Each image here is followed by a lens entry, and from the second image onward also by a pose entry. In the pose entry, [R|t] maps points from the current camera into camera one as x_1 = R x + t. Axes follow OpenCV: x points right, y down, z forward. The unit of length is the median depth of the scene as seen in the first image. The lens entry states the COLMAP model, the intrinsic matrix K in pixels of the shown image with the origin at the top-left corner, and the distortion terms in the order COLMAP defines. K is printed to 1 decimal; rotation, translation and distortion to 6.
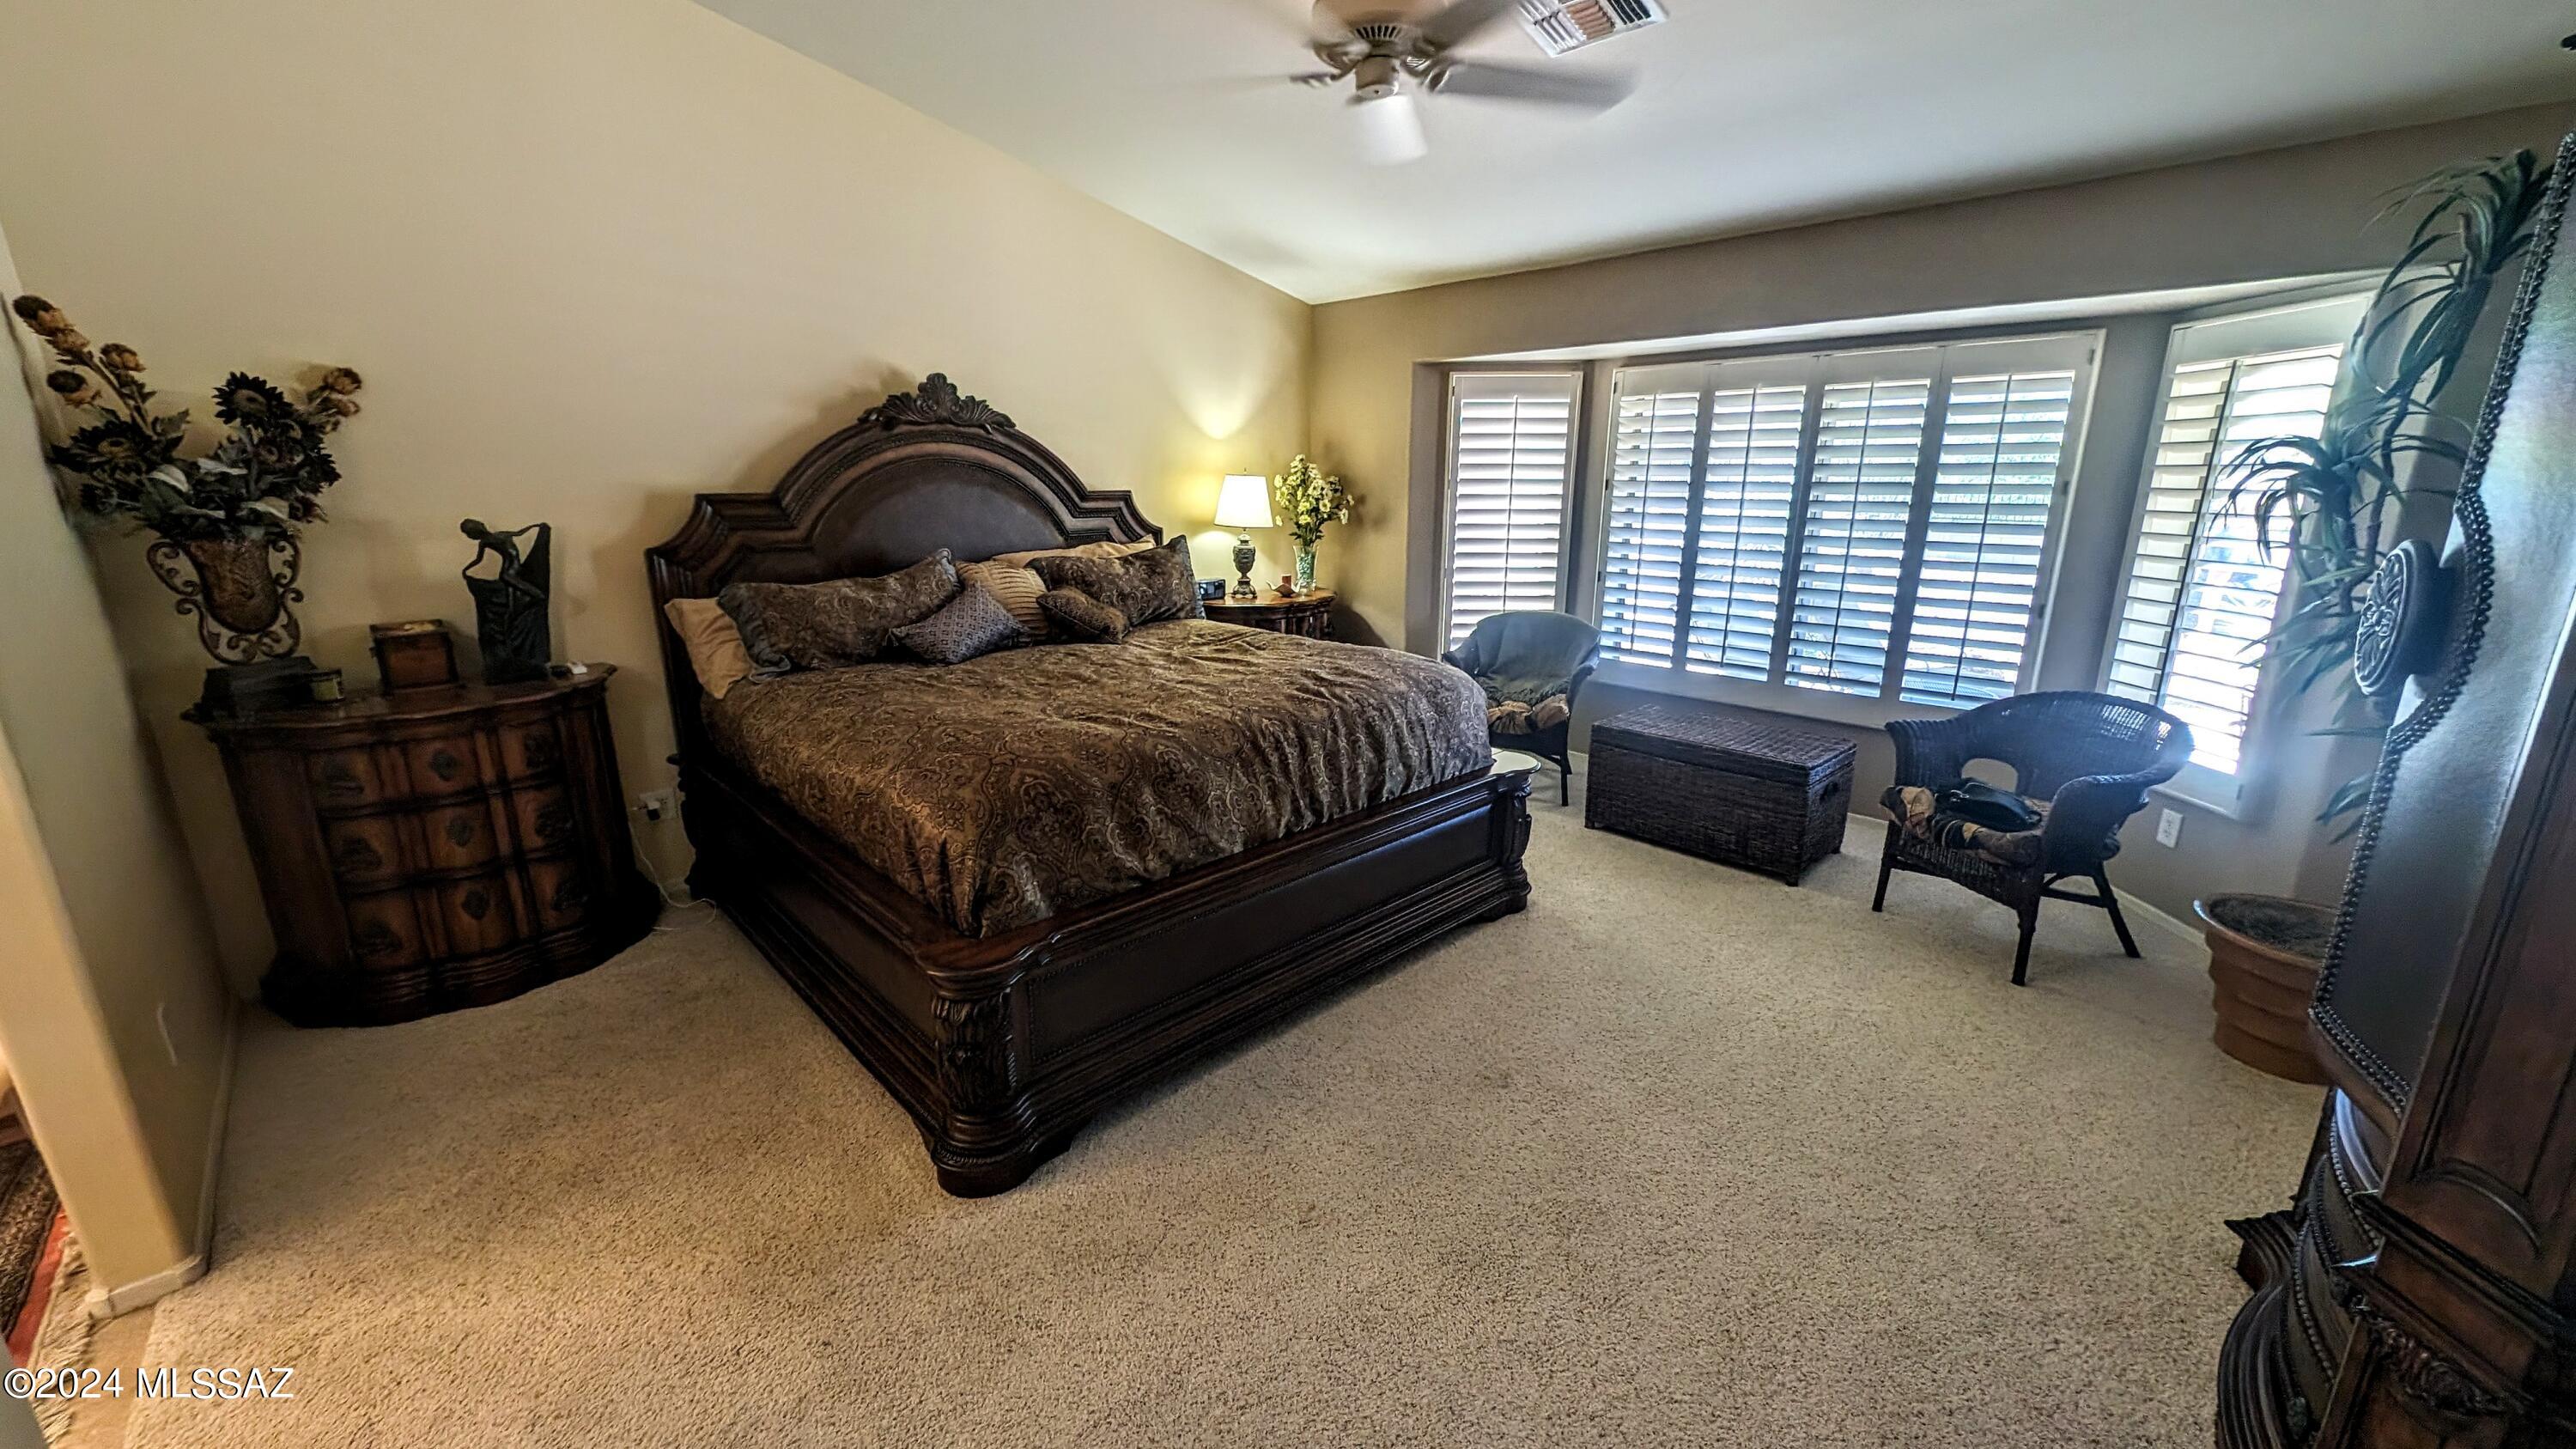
lens RADIAL K [[970.9, 0, 1294.9], [0, 970.9, 728.4], [0, 0, 1]] dist [0.011409, -0.005660]
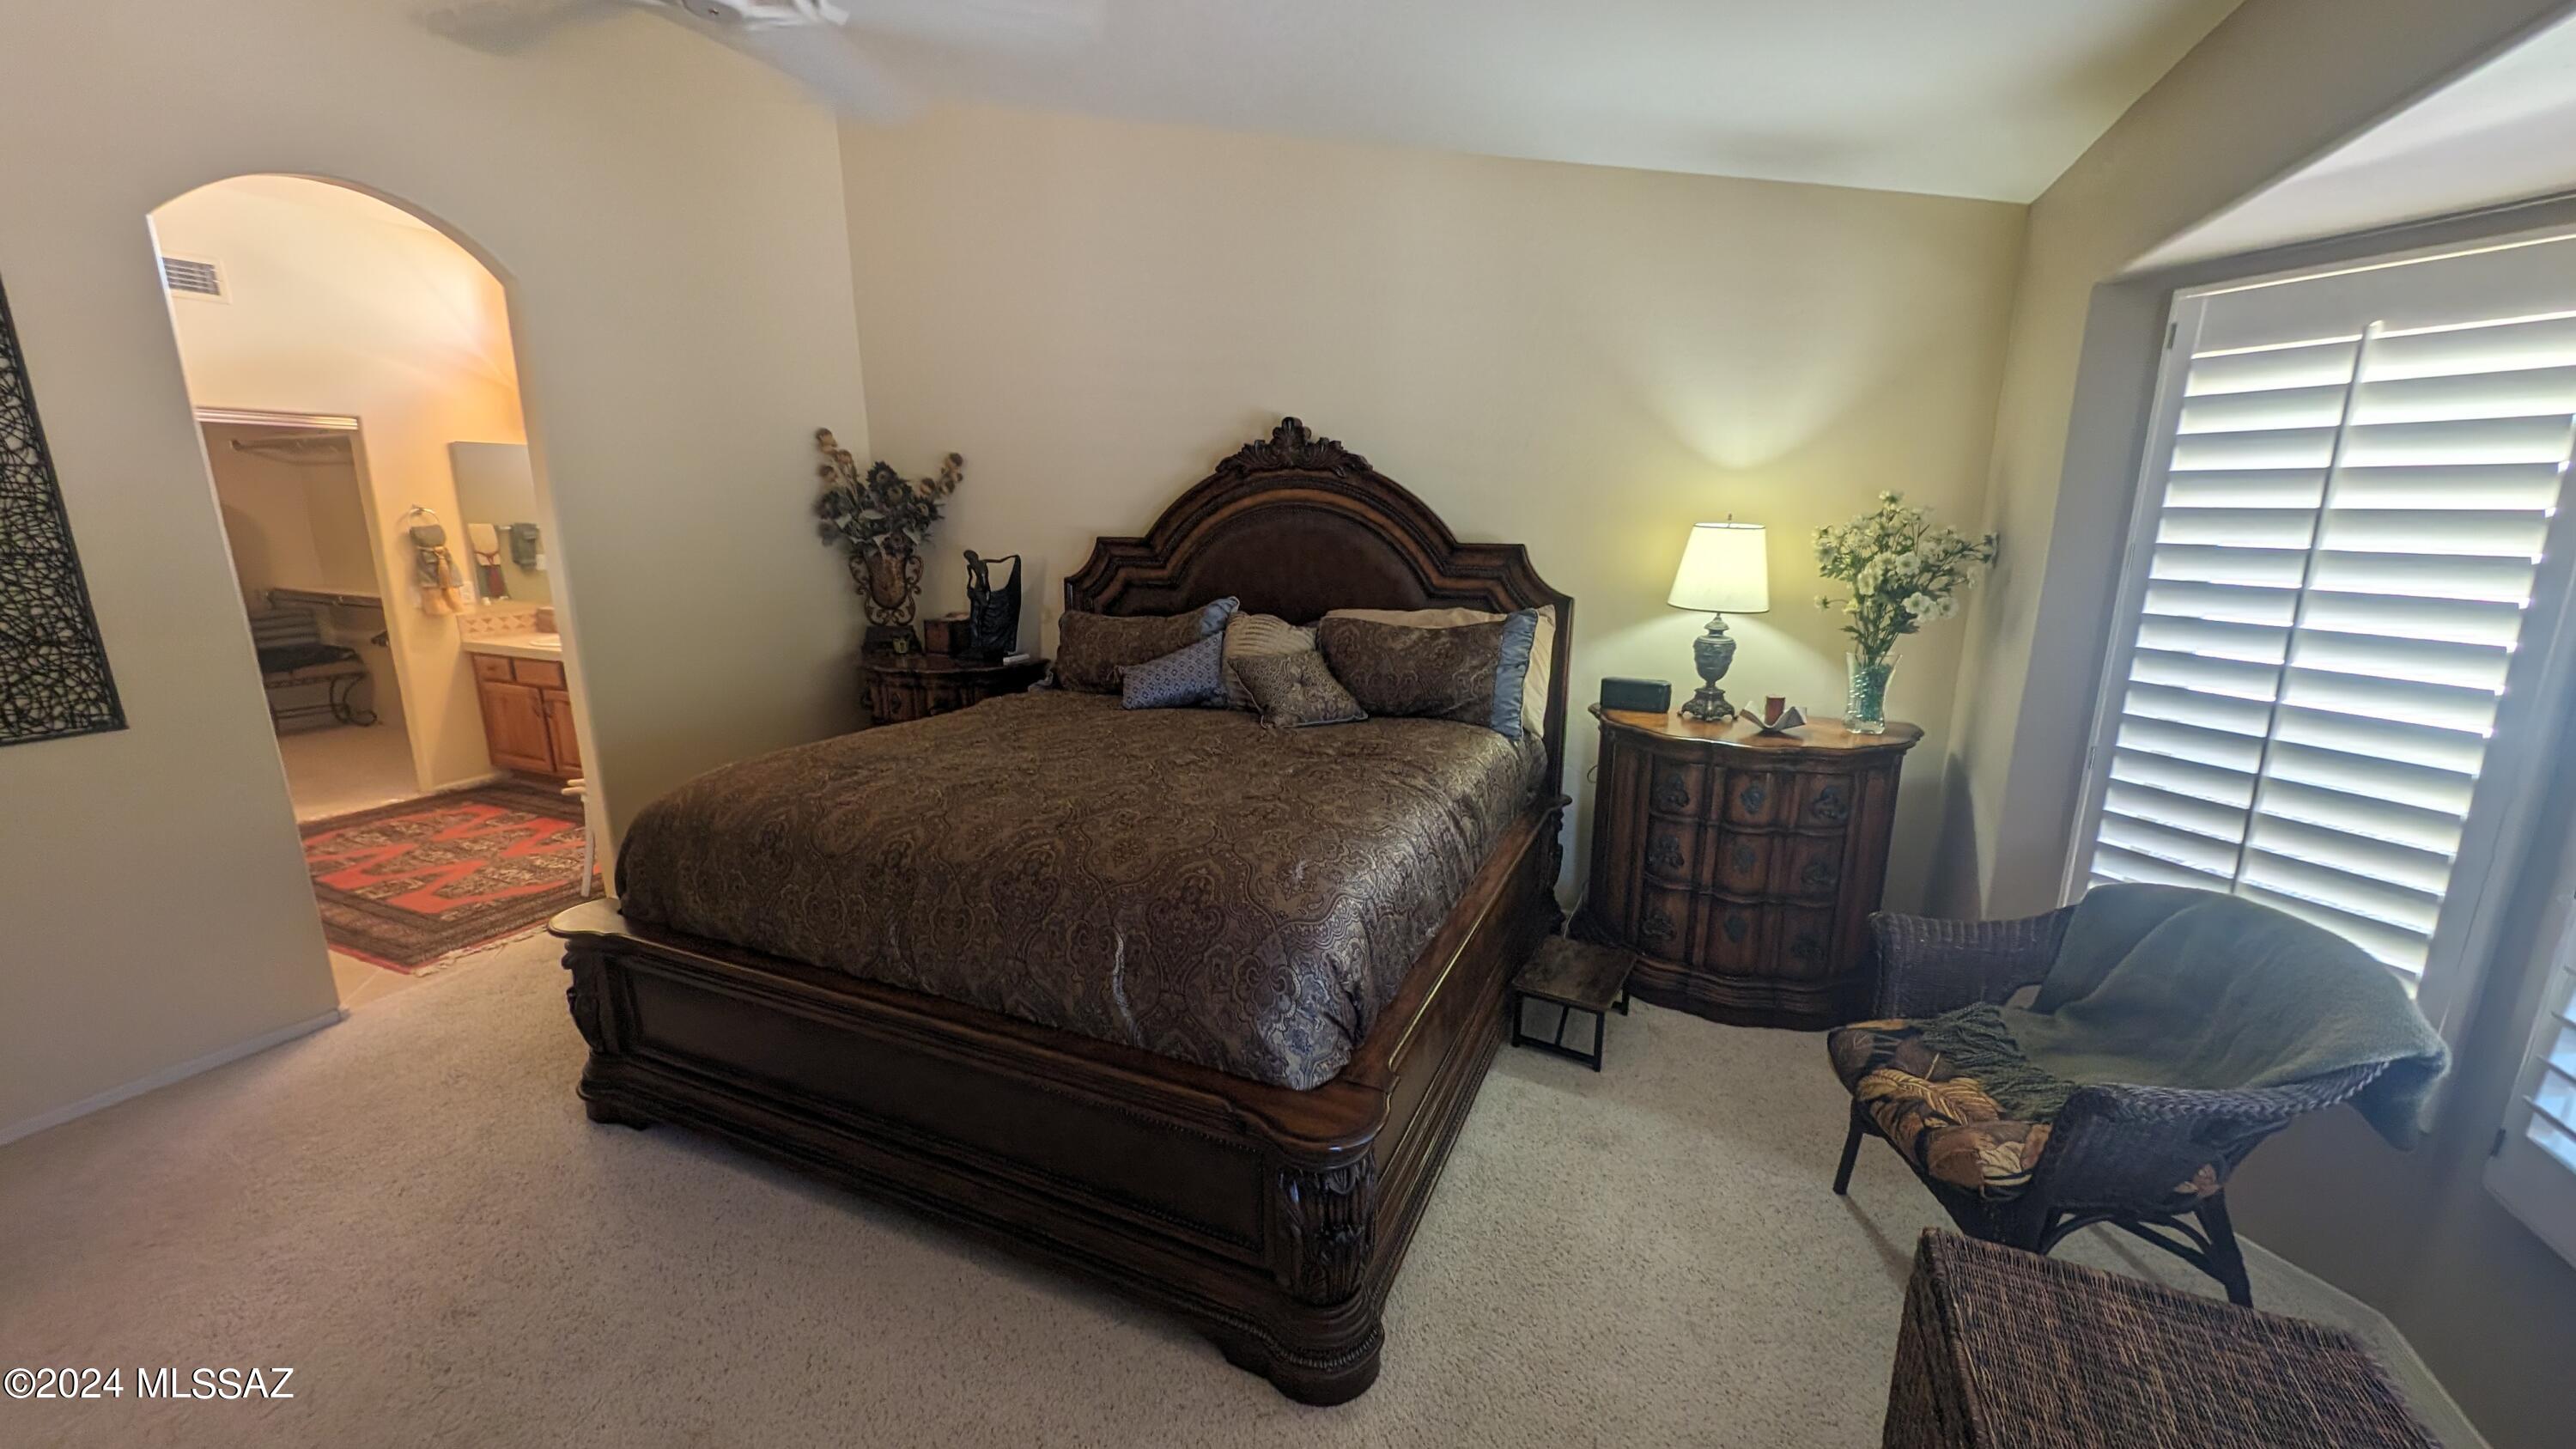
lens RADIAL K [[970.9, 0, 1297.0], [0, 970.9, 721.8], [0, 0, 1]] dist [0.011409, -0.005660]
pose [[0.379126, 0.201621, -0.903113, 0.551170], [-0.235604, 0.964842, 0.116495, -0.189226], [0.894849, 0.168611, 0.413299, 0.663331]]
